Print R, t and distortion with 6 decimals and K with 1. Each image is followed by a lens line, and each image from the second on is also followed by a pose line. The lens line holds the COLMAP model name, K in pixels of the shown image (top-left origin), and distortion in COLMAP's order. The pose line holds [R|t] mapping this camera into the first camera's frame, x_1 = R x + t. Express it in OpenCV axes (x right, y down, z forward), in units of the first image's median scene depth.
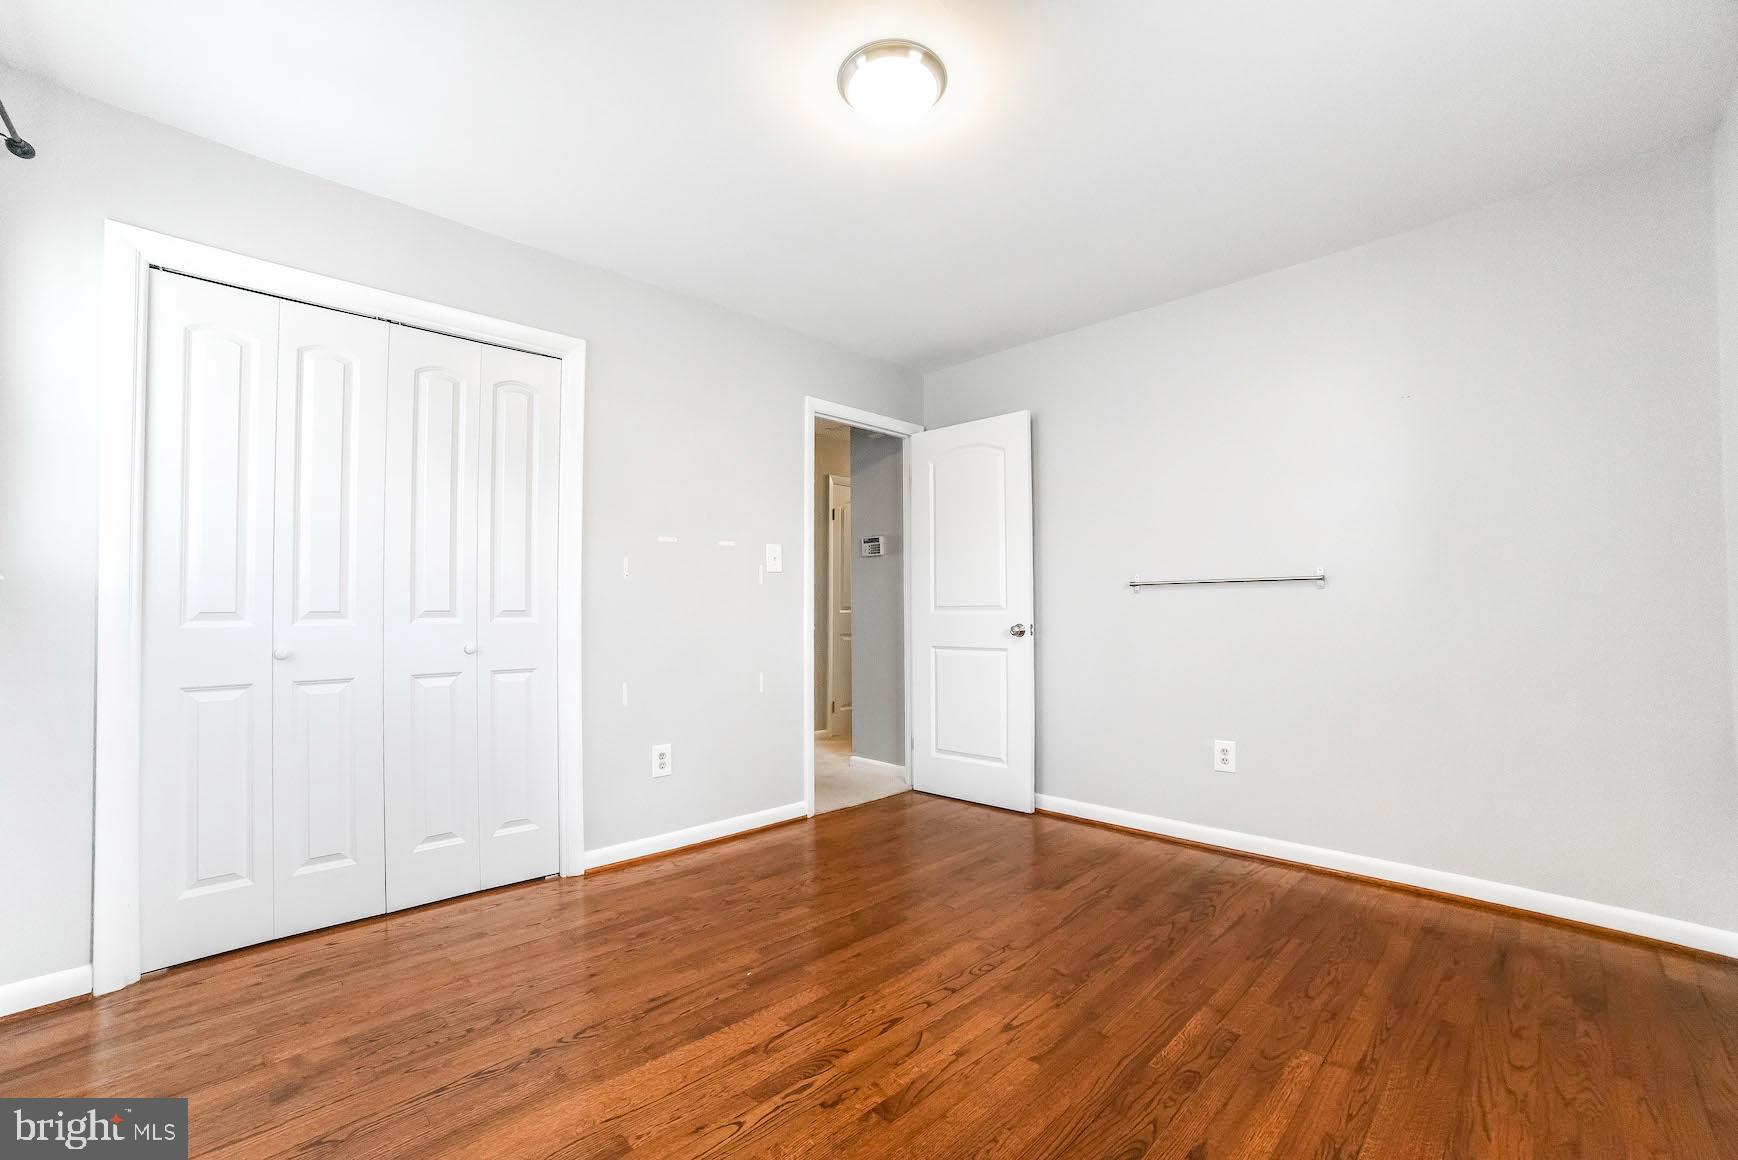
lens RADIAL K [[718.1, 0, 884.1], [0, 718.1, 593.2], [0, 0, 1]] dist [-0.089458, 0.037157]
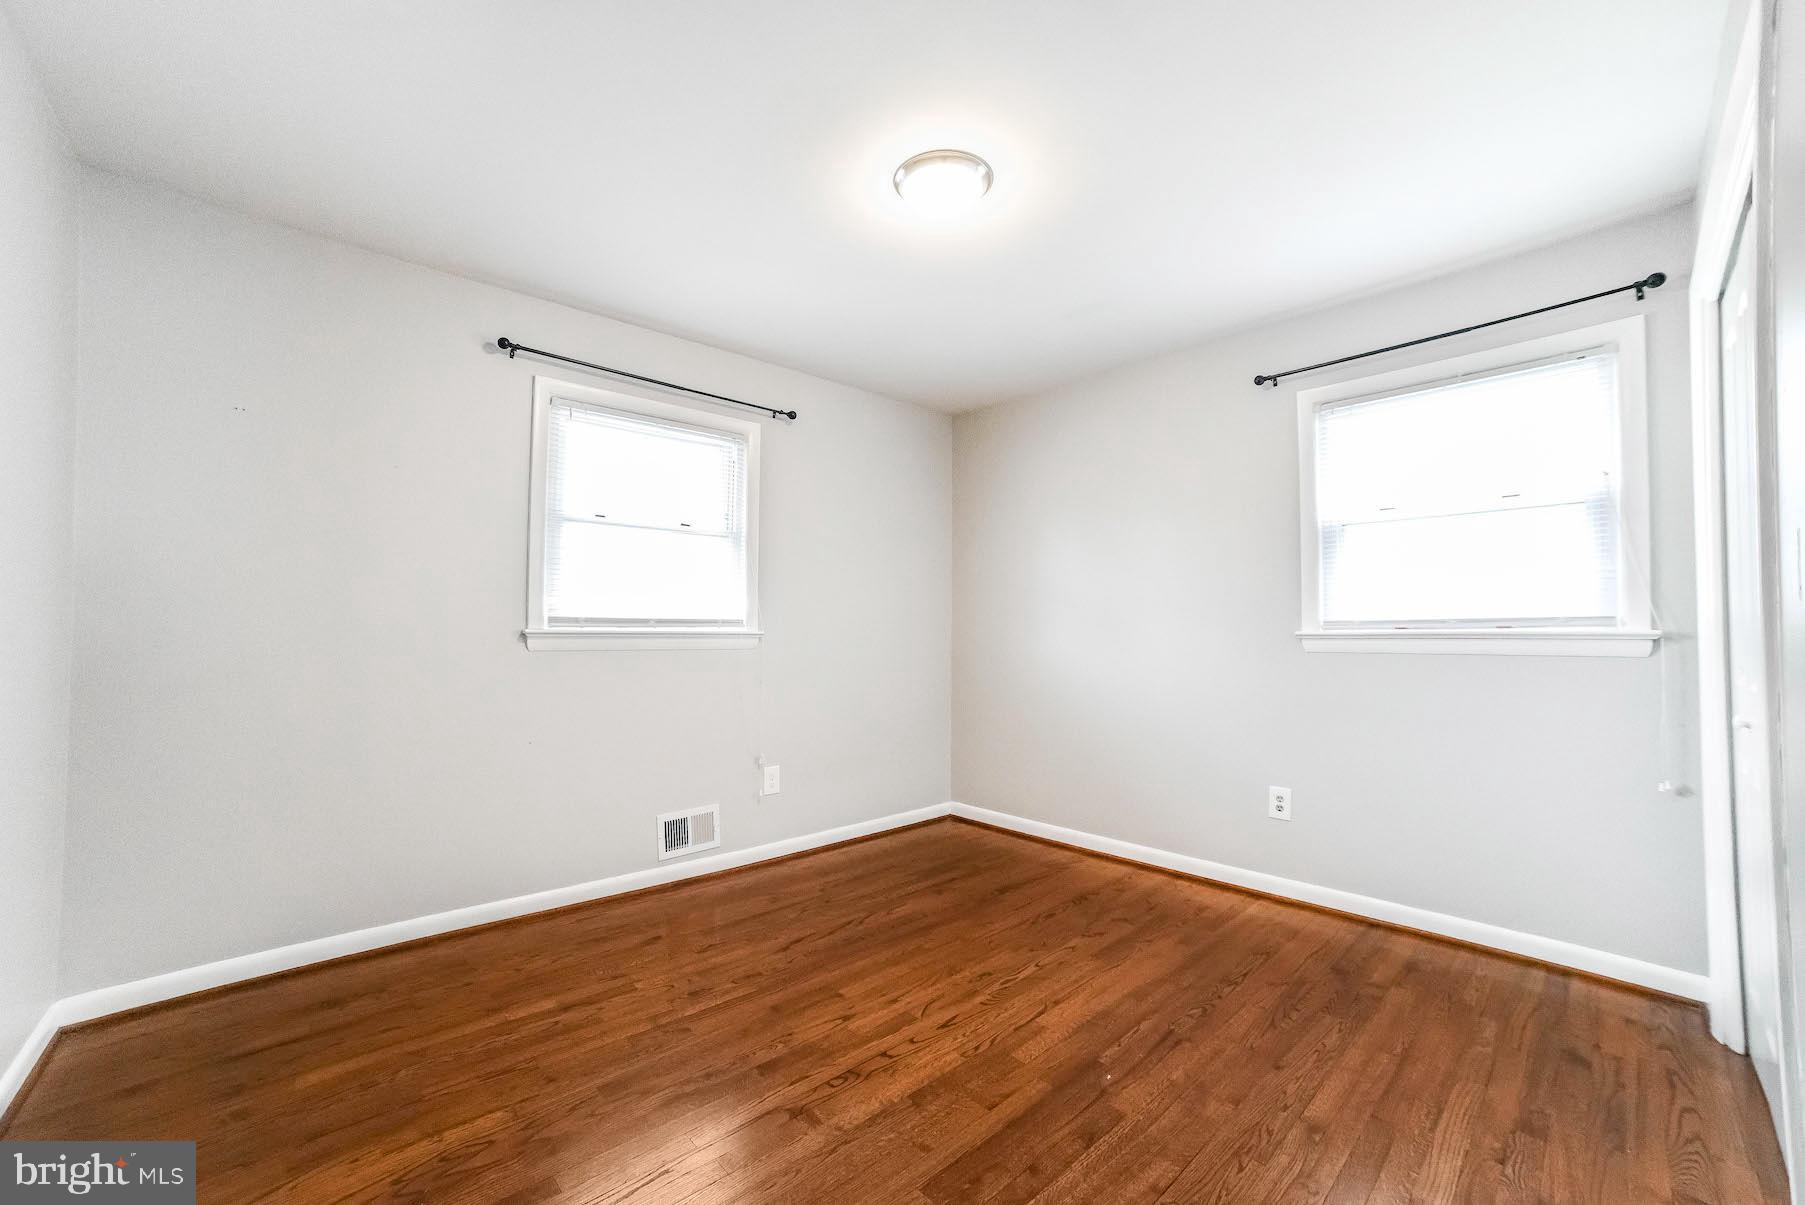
lens RADIAL K [[745.8, 0, 918.2], [0, 745.8, 616.2], [0, 0, 1]] dist [-0.089458, 0.037157]
pose [[-0.999707, 0.000512, 0.024181, 0.028716], [-0.000451, 0.999209, -0.039767, -0.002041], [-0.024183, -0.039766, -0.998916, 2.206457]]
